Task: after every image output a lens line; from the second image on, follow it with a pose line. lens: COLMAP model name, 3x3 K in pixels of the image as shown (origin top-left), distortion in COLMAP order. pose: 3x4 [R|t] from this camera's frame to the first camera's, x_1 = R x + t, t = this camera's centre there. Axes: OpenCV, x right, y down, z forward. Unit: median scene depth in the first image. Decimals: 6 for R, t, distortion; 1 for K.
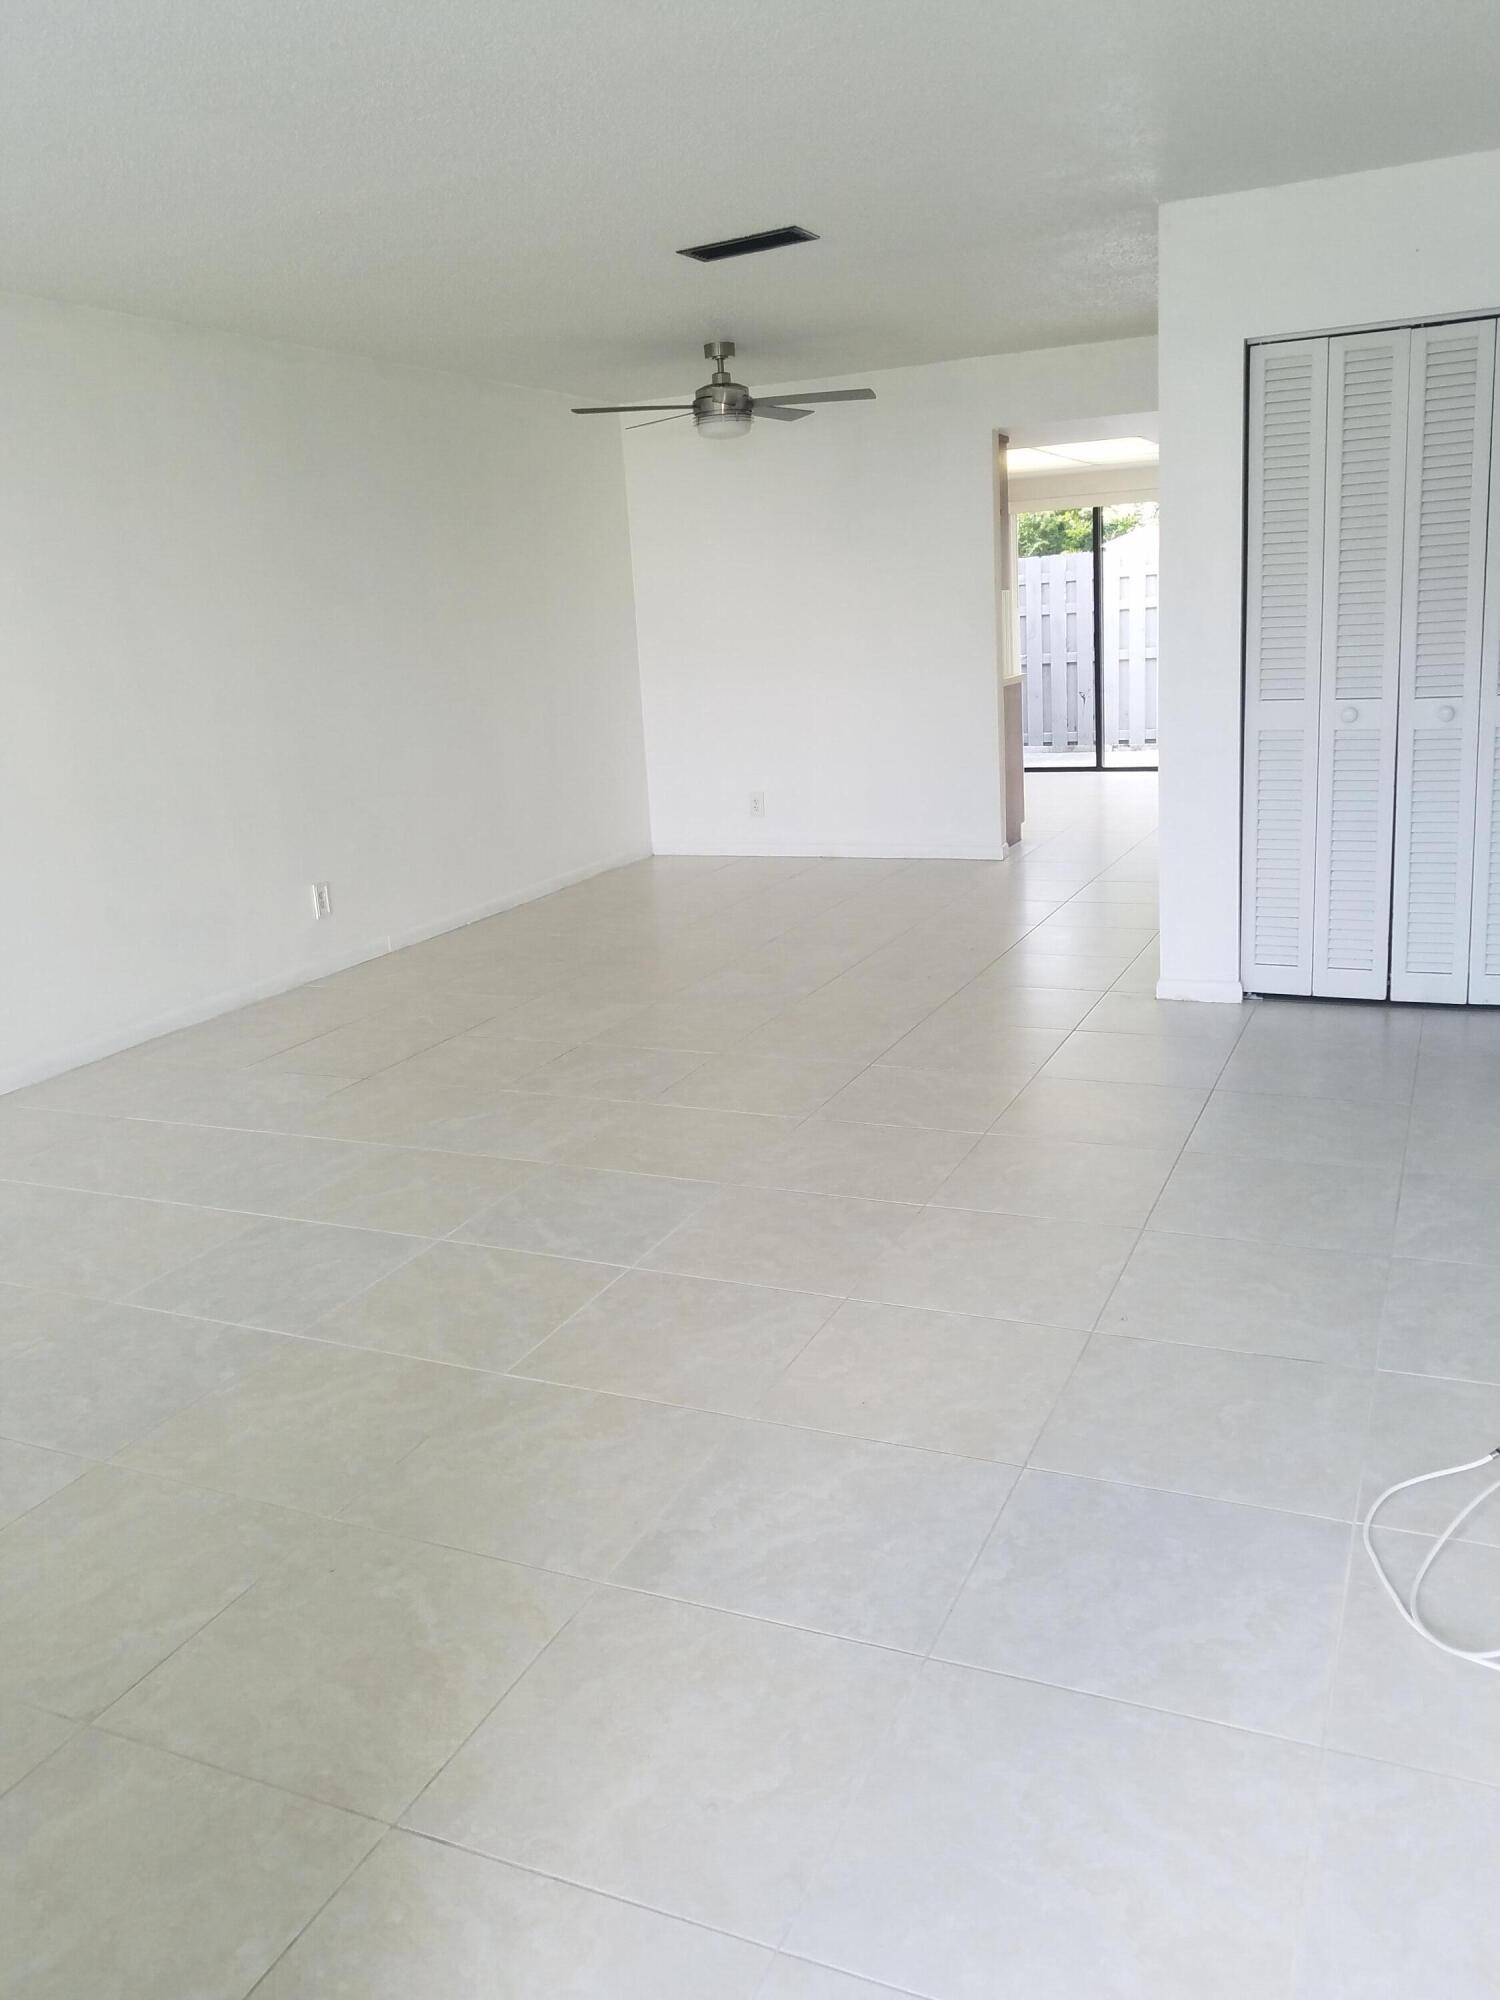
lens RADIAL K [[1561.7, 0, 750.0], [0, 1561.7, 1000.0], [0, 0, 1]] dist [0.006965, -0.002301]
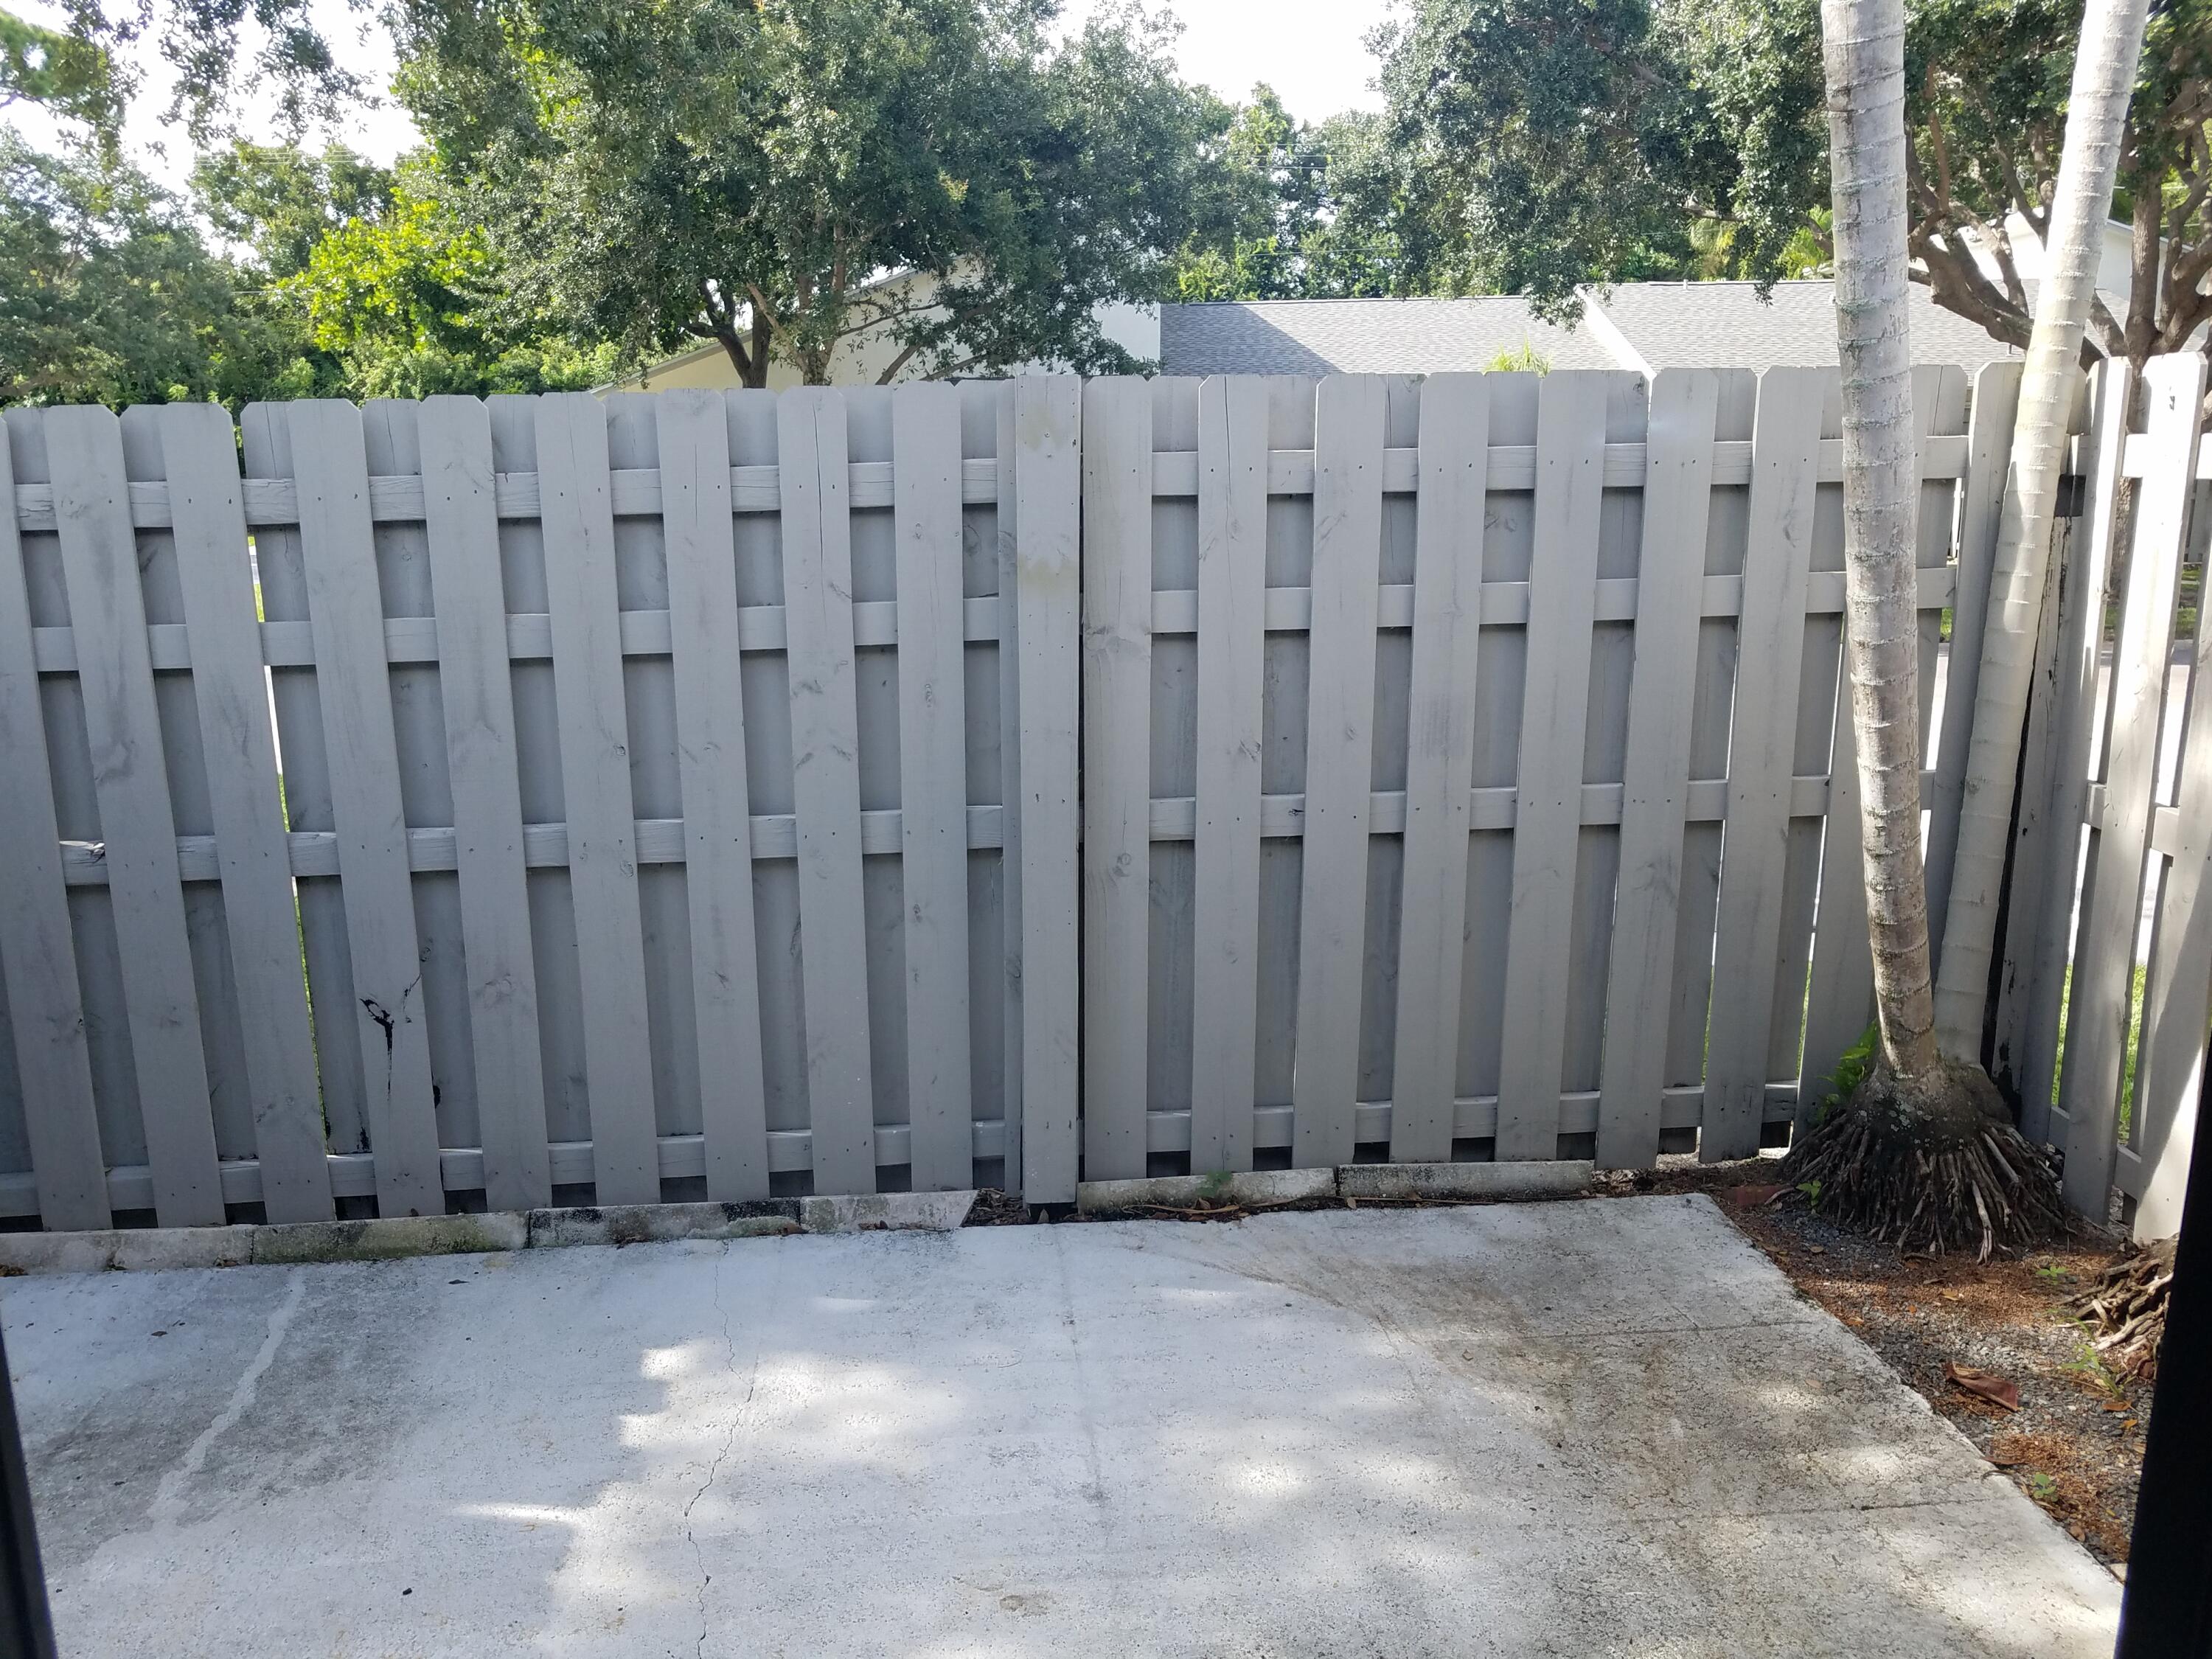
lens RADIAL K [[1728.6, 0, 1044.1], [0, 1728.6, 878.2], [0, 0, 1]] dist [0.005554, -0.000413]
pose [[0.885269, -0.064018, 0.460652, 0.182649], [0.075337, 0.997139, -0.006204, -0.205484], [-0.458937, 0.040196, 0.887559, 0.723947]]
